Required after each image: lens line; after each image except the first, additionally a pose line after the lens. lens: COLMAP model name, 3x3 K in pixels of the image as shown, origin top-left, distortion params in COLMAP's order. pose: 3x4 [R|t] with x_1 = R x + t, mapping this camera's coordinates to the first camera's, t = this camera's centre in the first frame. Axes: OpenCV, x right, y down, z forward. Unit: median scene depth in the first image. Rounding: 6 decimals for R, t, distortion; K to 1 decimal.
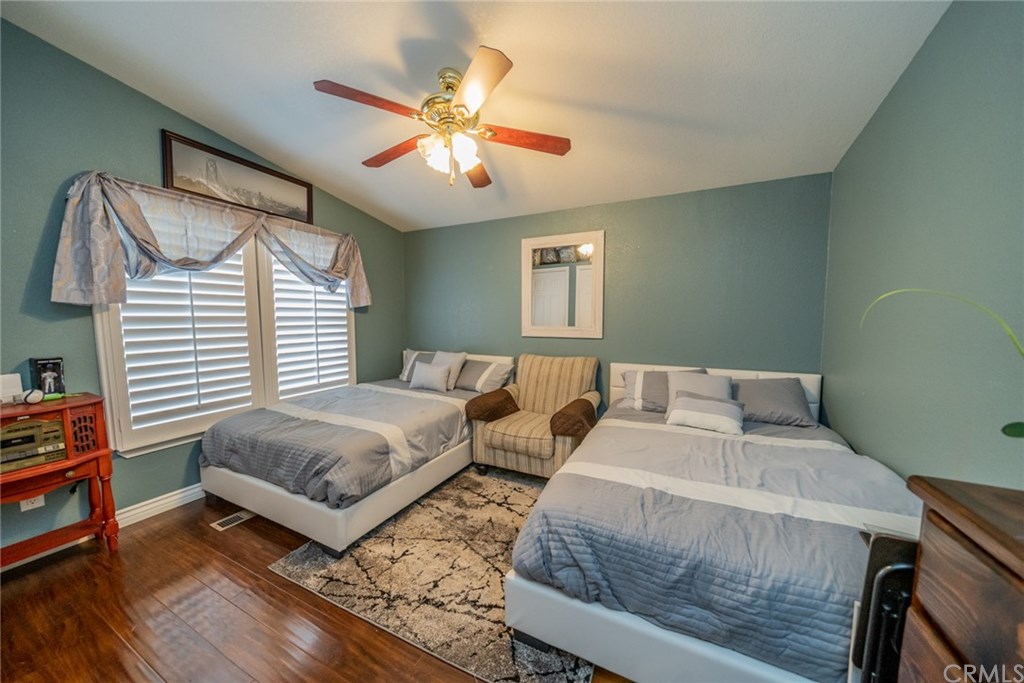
lens RADIAL K [[347.1, 0, 511.1], [0, 347.1, 343.5], [0, 0, 1]] dist [-0.008479, 0.000093]
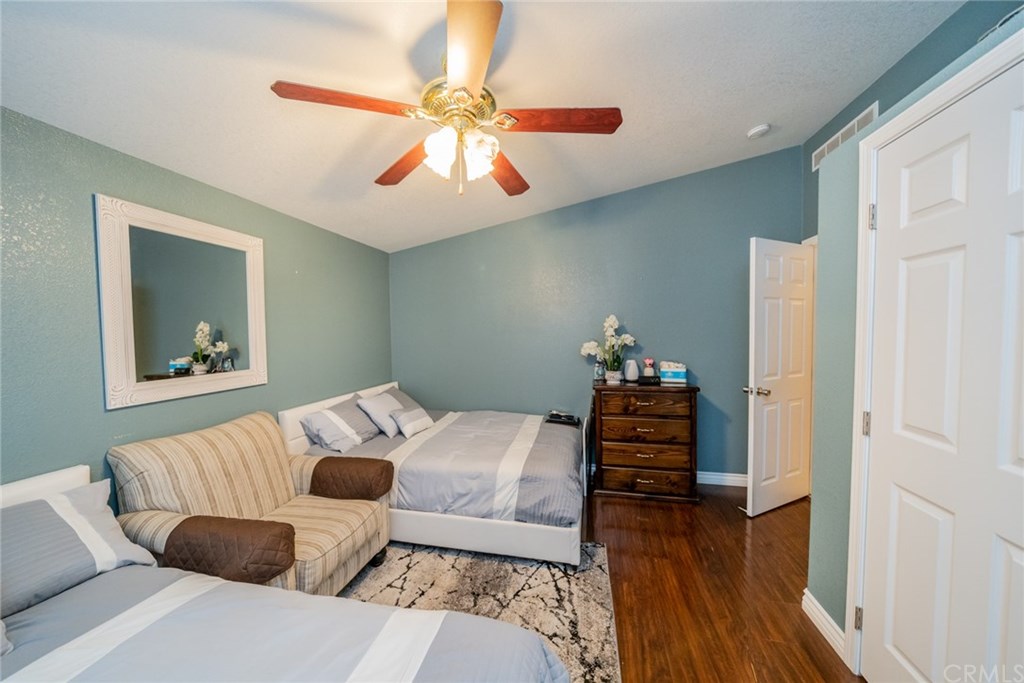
lens RADIAL K [[347.1, 0, 511.1], [0, 347.1, 343.5], [0, 0, 1]] dist [-0.008479, 0.000093]
pose [[-0.236893, -0.029411, 0.971090, -0.715547], [0.087955, 0.994788, 0.051585, -0.114241], [-0.967546, 0.097633, -0.233071, 0.817839]]
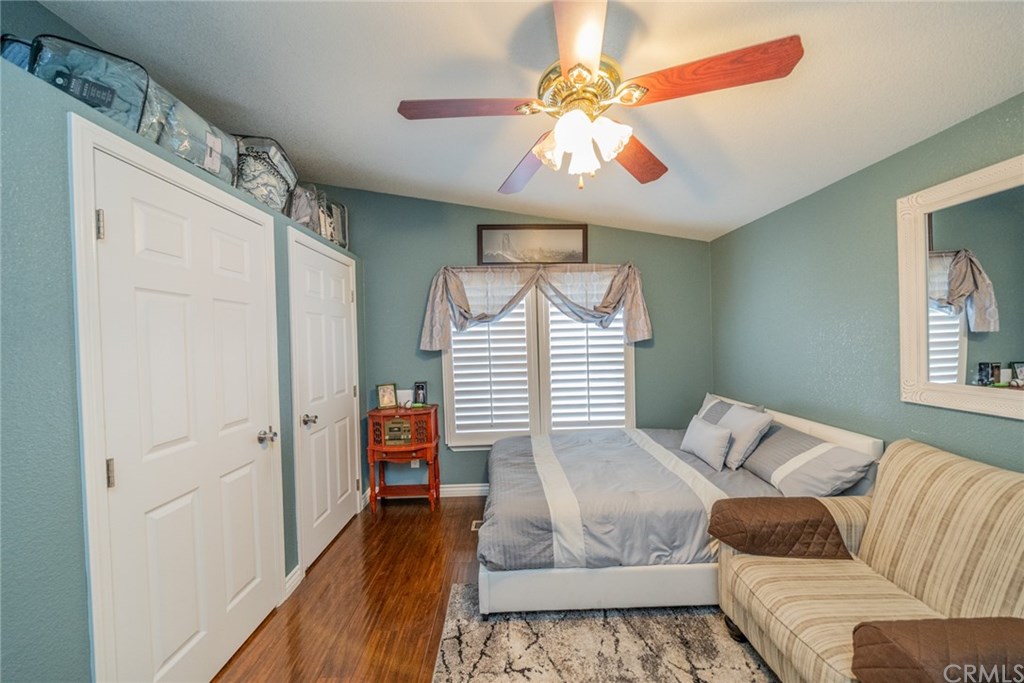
lens RADIAL K [[347.1, 0, 511.1], [0, 347.1, 343.5], [0, 0, 1]] dist [-0.008479, 0.000093]
pose [[0.458091, -0.001061, -0.888905, 0.281698], [-0.041724, 0.998871, -0.022694, -0.091786], [0.887925, 0.047484, 0.457530, 0.423041]]
